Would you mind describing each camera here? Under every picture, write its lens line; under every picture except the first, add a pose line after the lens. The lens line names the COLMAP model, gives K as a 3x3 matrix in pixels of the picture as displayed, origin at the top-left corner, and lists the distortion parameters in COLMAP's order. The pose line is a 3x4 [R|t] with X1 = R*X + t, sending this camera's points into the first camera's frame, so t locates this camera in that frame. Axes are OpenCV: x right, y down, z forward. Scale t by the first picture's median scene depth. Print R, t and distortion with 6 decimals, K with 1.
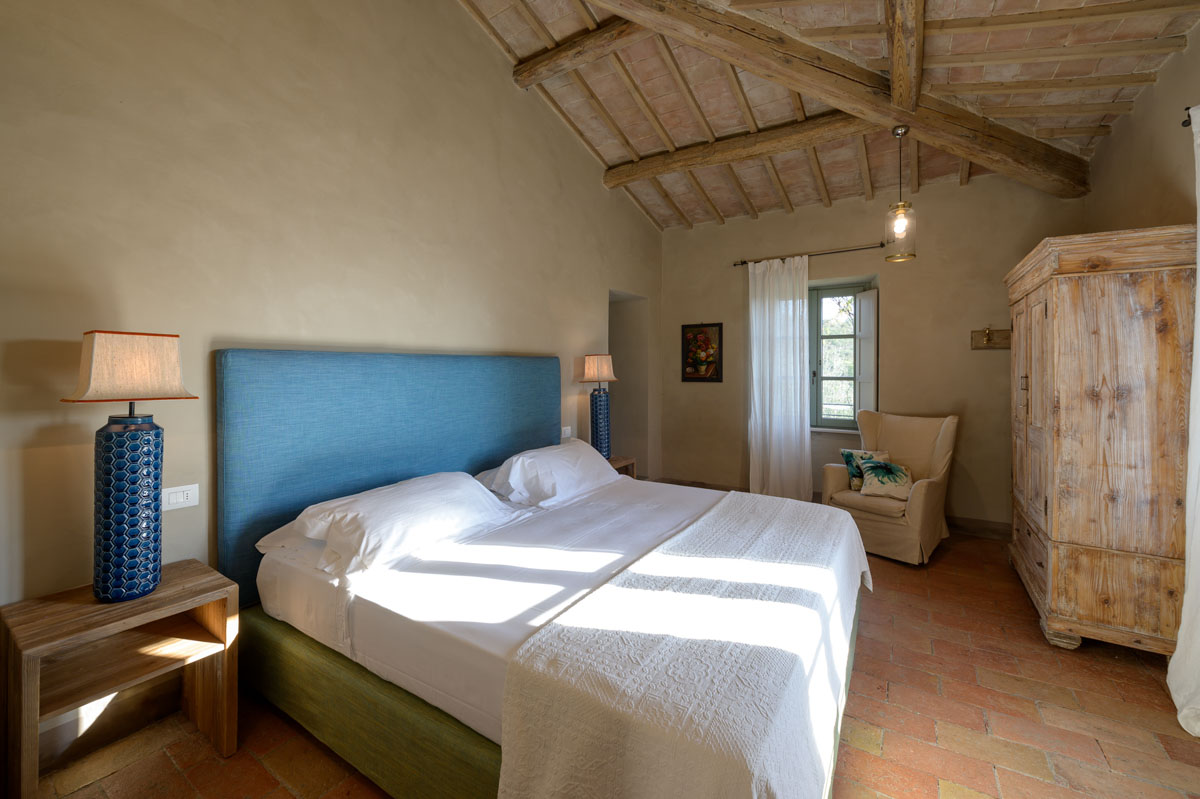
lens RADIAL K [[487.9, 0, 600.2], [0, 487.9, 369.6], [0, 0, 1]] dist [-0.001552, -0.000171]
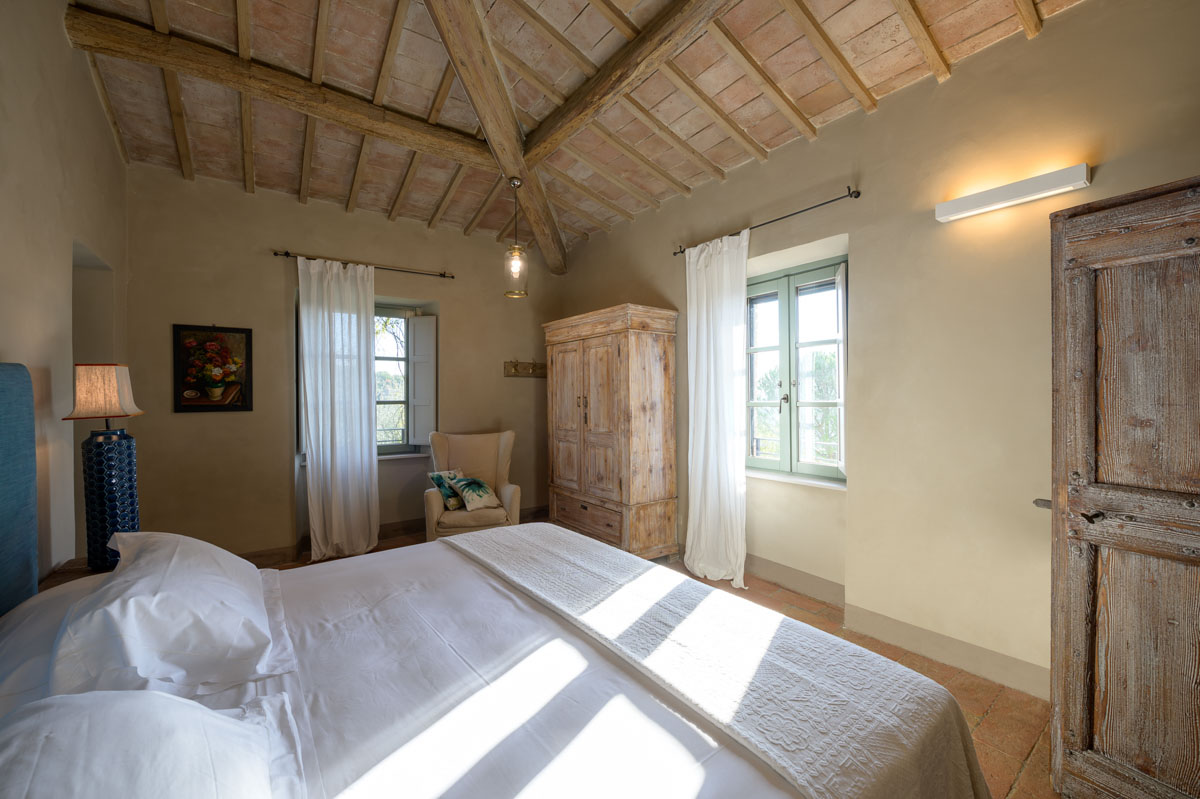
lens RADIAL K [[474.6, 0, 600.0], [0, 474.6, 399.5], [0, 0, 1]] dist [-0.002936, -0.000352]
pose [[0.361494, -0.014308, 0.932265, -0.252398], [0.004043, 0.999897, 0.013778, 0.001504], [-0.932366, -0.001211, 0.361515, 0.299959]]
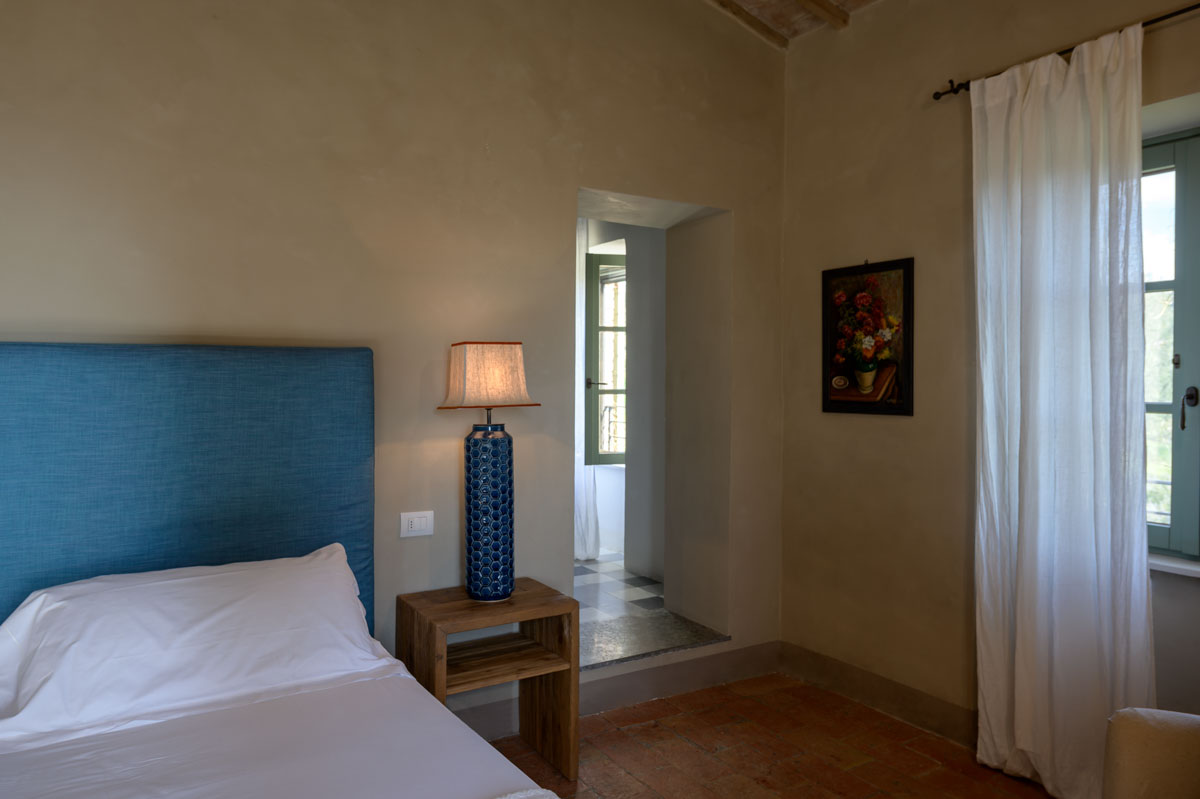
lens RADIAL K [[799.5, 0, 600.0], [0, 799.5, 399.5], [0, 0, 1]] dist [-0.020725, -0.001184]
pose [[0.905038, 0.012879, -0.425135, 0.336879], [-0.005198, 0.999802, 0.019224, 0.003465], [0.425299, -0.015189, 0.904926, 0.387418]]
